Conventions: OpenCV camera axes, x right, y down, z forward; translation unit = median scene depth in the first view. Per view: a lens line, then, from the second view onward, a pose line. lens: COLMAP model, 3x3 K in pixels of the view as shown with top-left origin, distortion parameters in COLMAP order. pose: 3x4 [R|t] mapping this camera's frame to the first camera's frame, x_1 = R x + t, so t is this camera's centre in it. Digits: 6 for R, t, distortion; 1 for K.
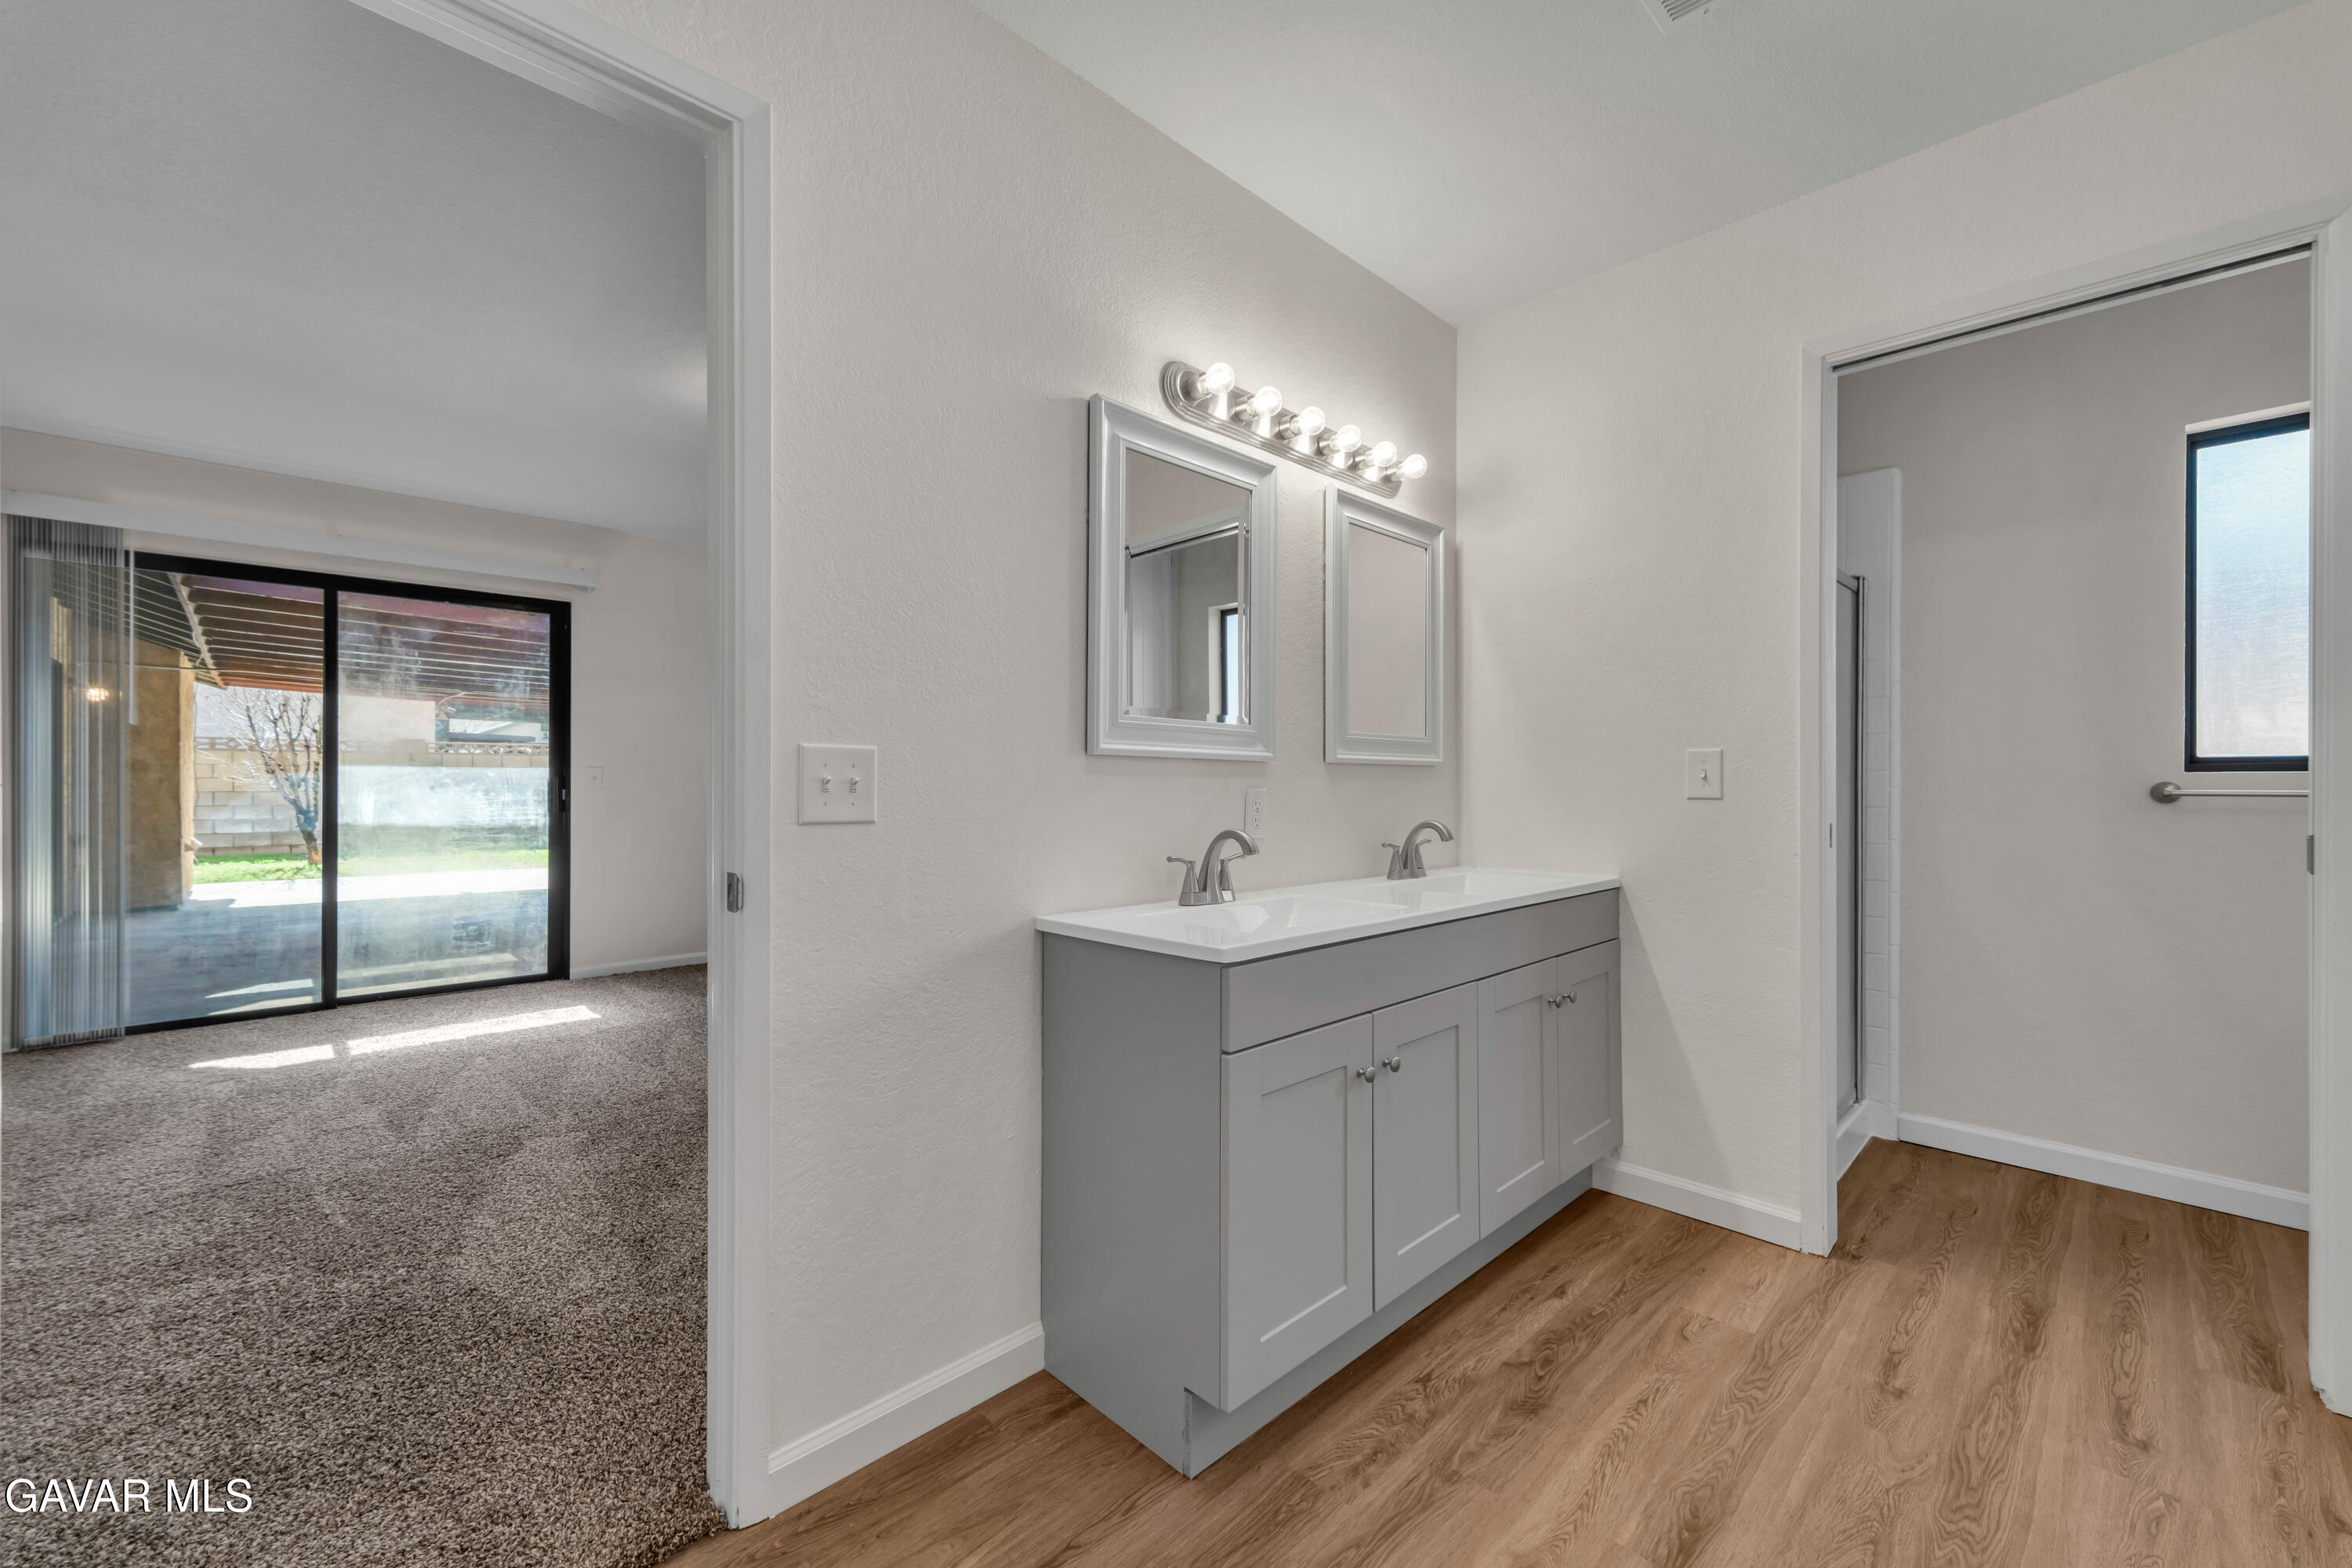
lens RADIAL K [[951.5, 0, 1192.4], [0, 951.5, 772.6], [0, 0, 1]] dist [0.014270, -0.000726]
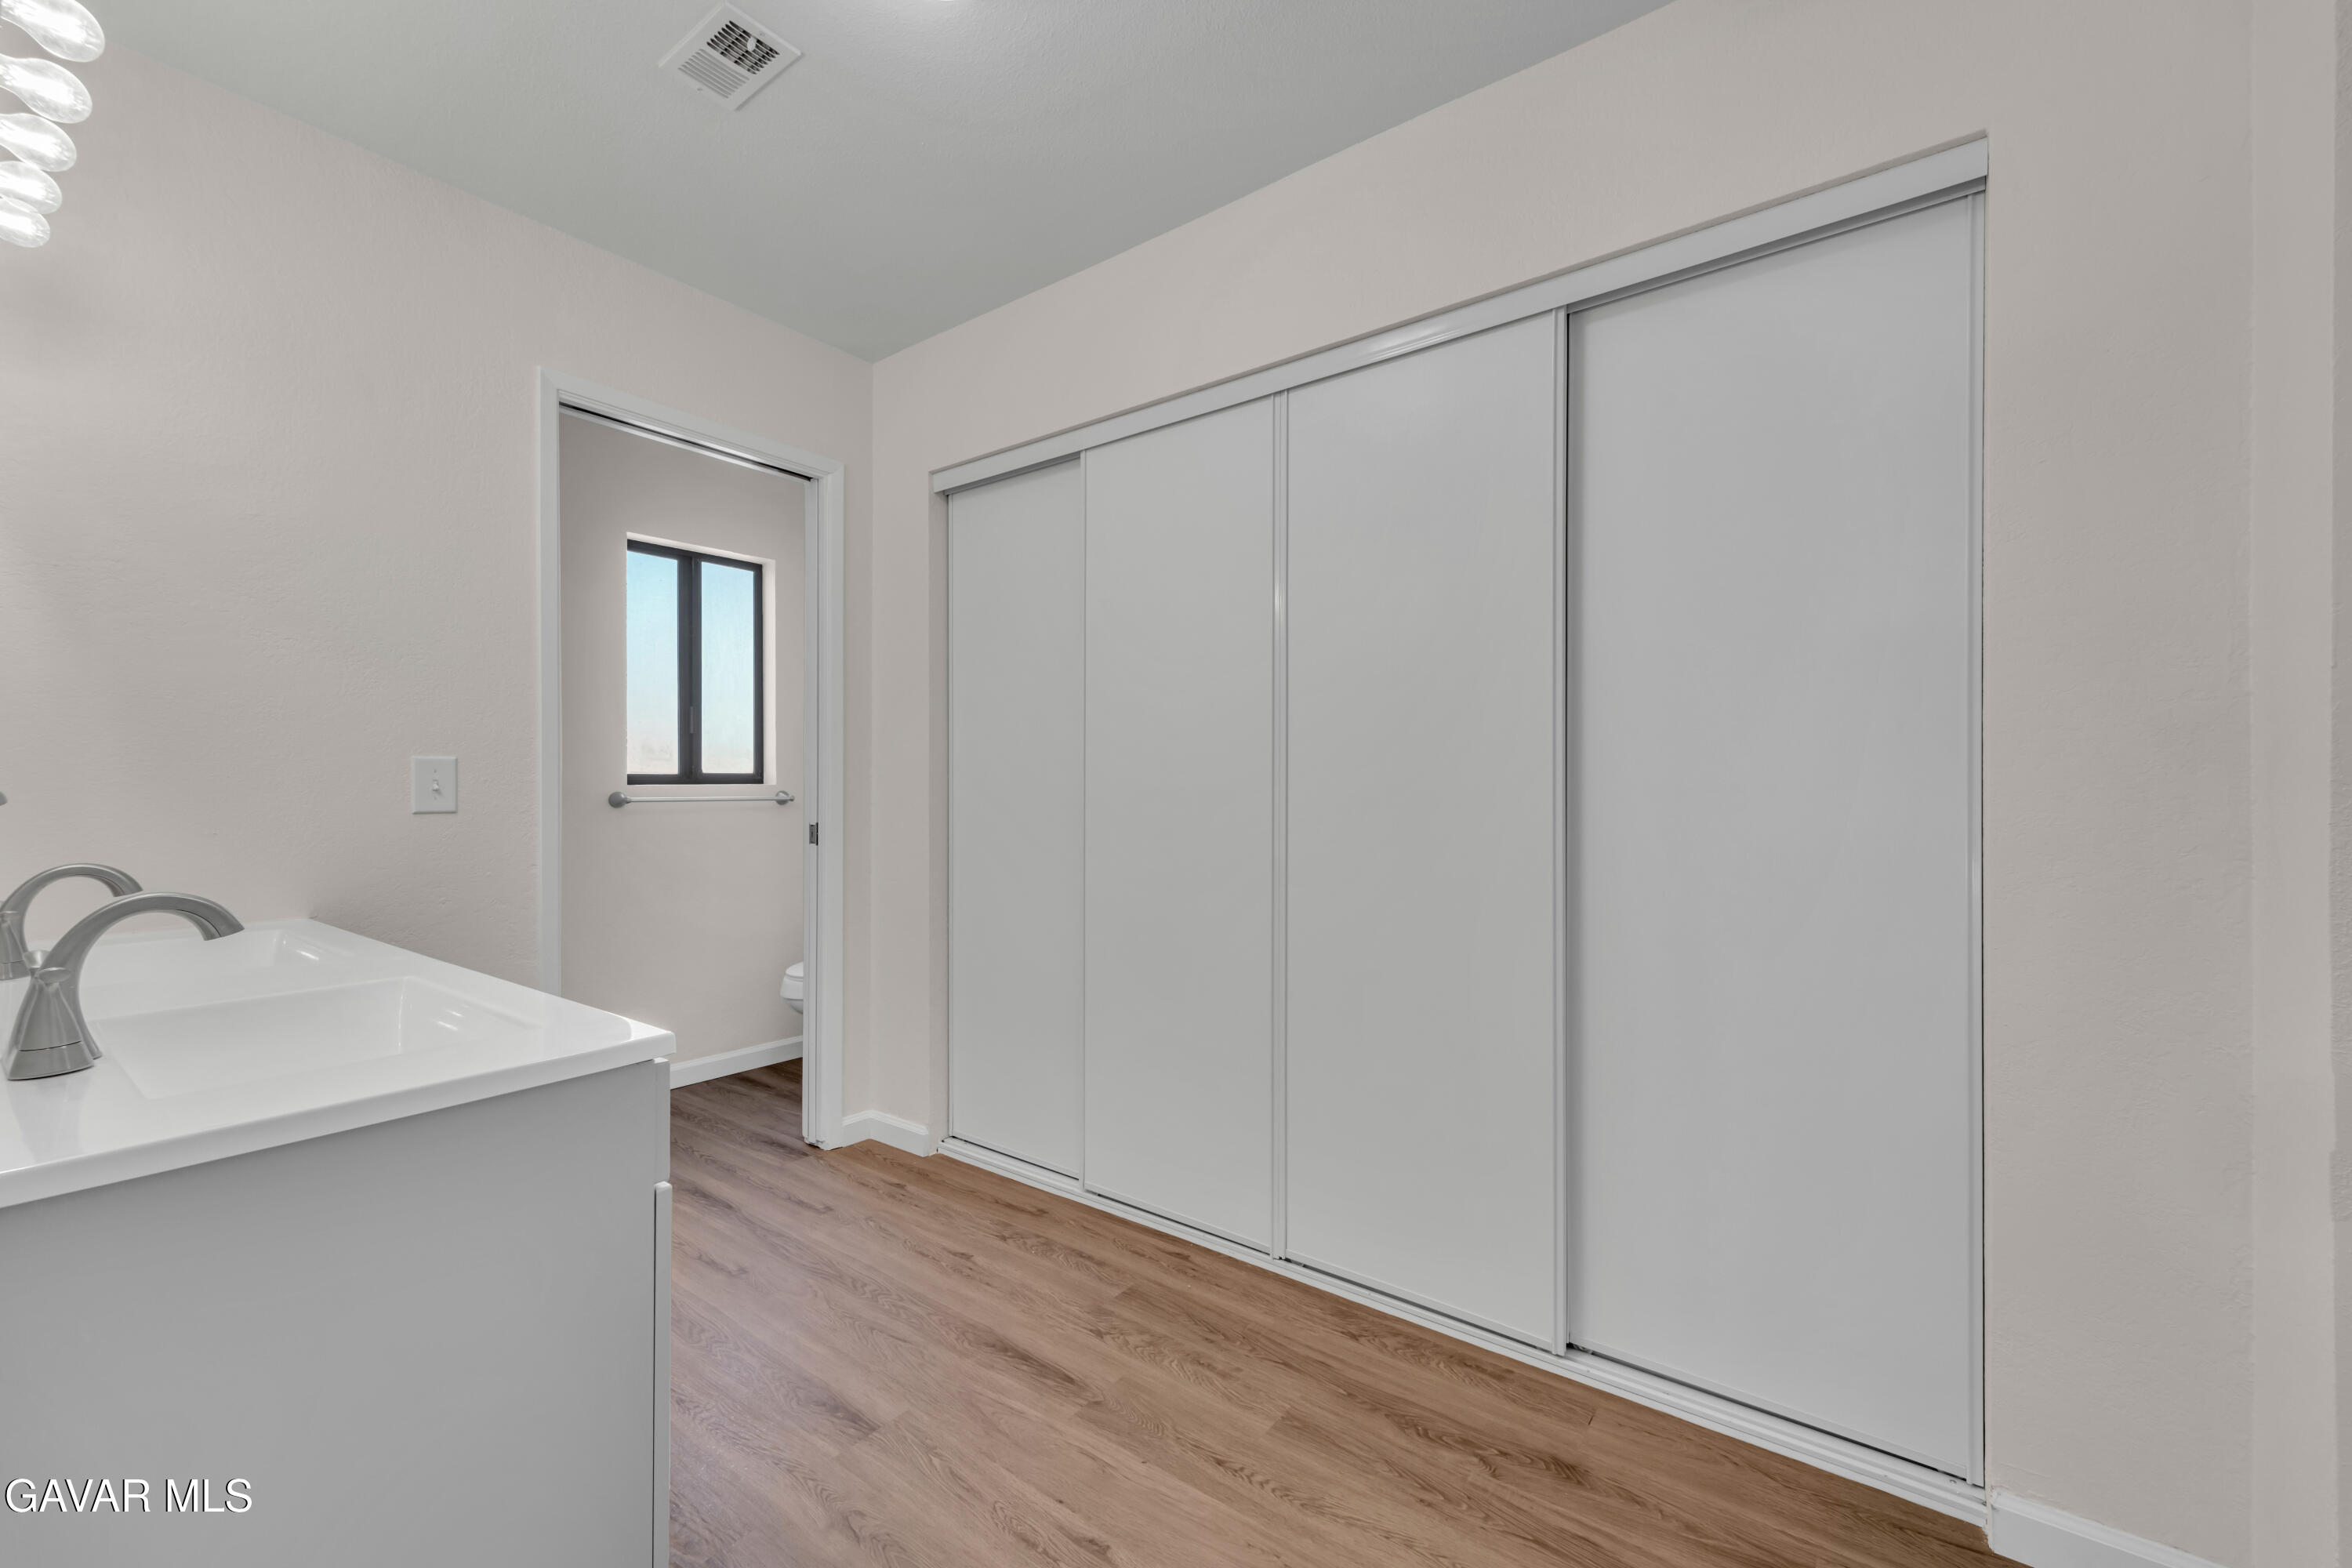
lens RADIAL K [[951.5, 0, 1170.1], [0, 951.5, 782.7], [0, 0, 1]] dist [0.014270, -0.000726]
pose [[-0.138982, 0.001538, 0.990294, -0.486130], [-0.004735, 0.999986, -0.002217, -0.004240], [-0.990284, -0.004997, -0.138973, 0.493941]]
